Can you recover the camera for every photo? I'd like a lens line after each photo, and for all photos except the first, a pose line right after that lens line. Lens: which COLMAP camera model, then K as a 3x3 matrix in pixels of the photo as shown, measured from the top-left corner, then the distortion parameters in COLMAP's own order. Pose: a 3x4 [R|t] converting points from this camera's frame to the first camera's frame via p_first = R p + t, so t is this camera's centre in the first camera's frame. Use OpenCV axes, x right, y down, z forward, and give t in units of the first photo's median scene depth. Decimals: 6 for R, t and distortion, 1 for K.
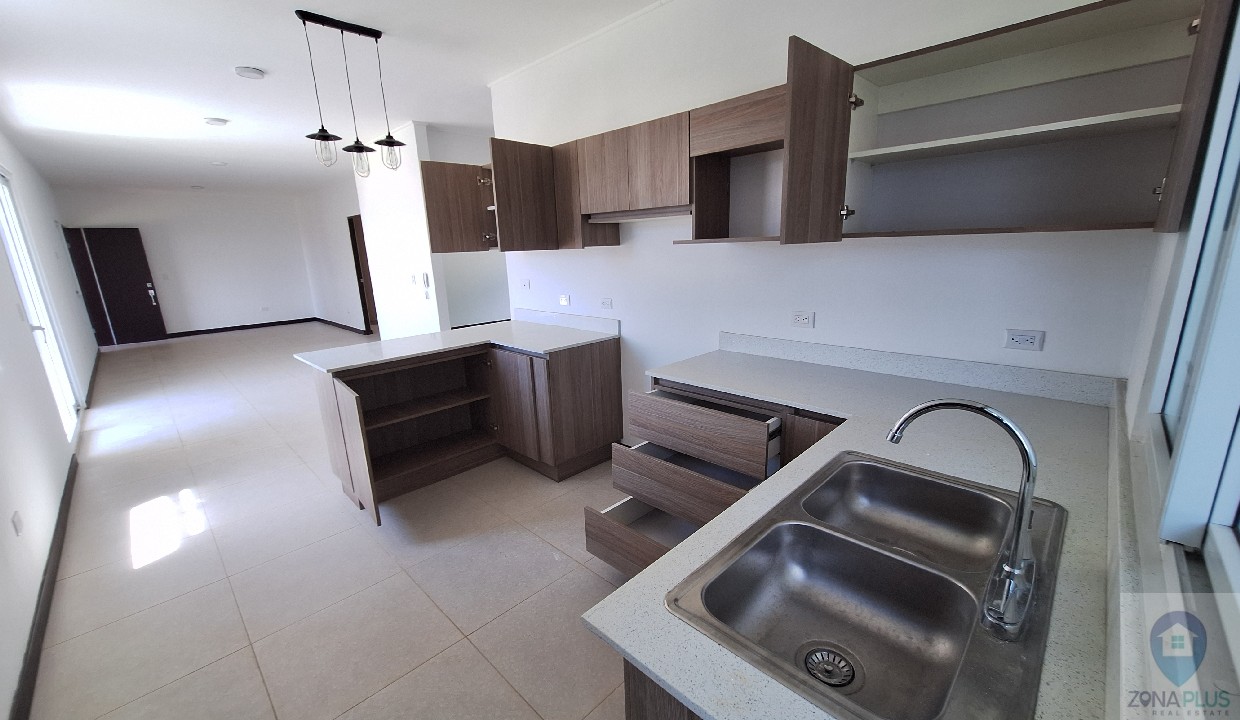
lens RADIAL K [[486.6, 0, 619.0], [0, 486.6, 366.5], [0, 0, 1]] dist [0.000616, -0.000048]
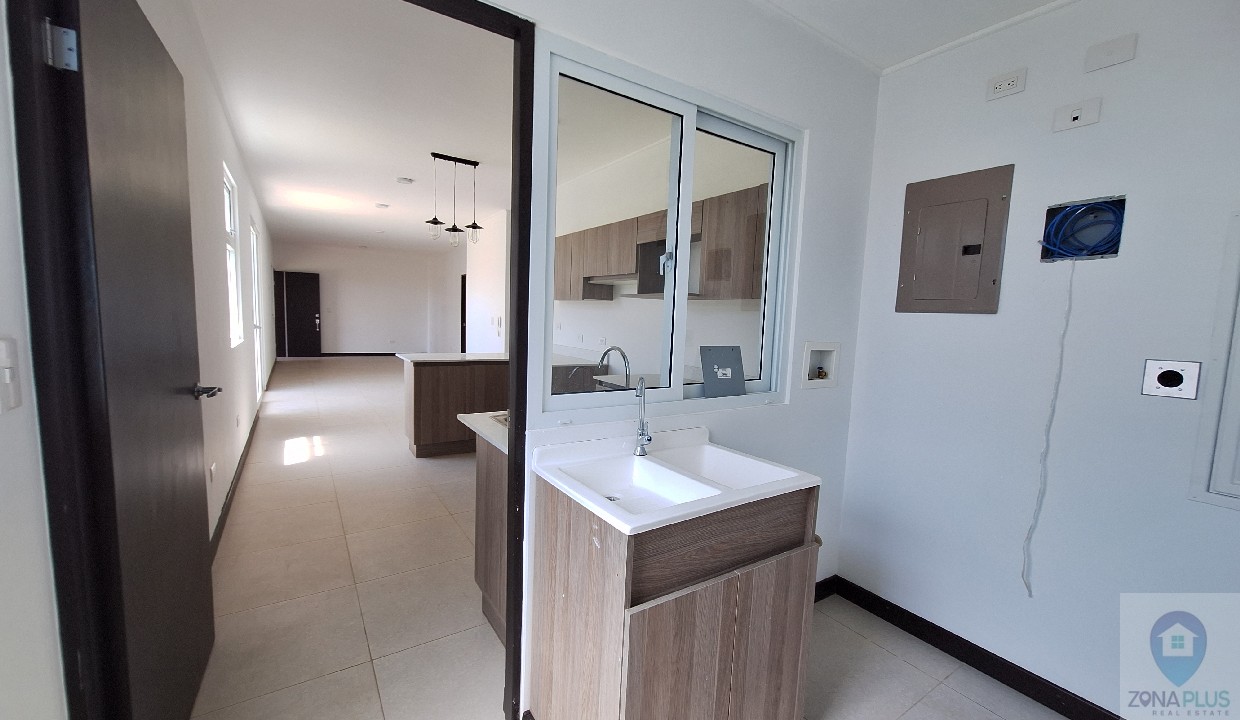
lens RADIAL K [[479.3, 0, 620.0], [0, 479.3, 360.0], [0, 0, 1]] dist [0.000081, 0.000001]
pose [[0.978326, 0.087406, -0.187719, 0.309533], [-0.114436, 0.983750, -0.138346, 0.119533], [0.172577, 0.156830, 0.972431, -0.344473]]
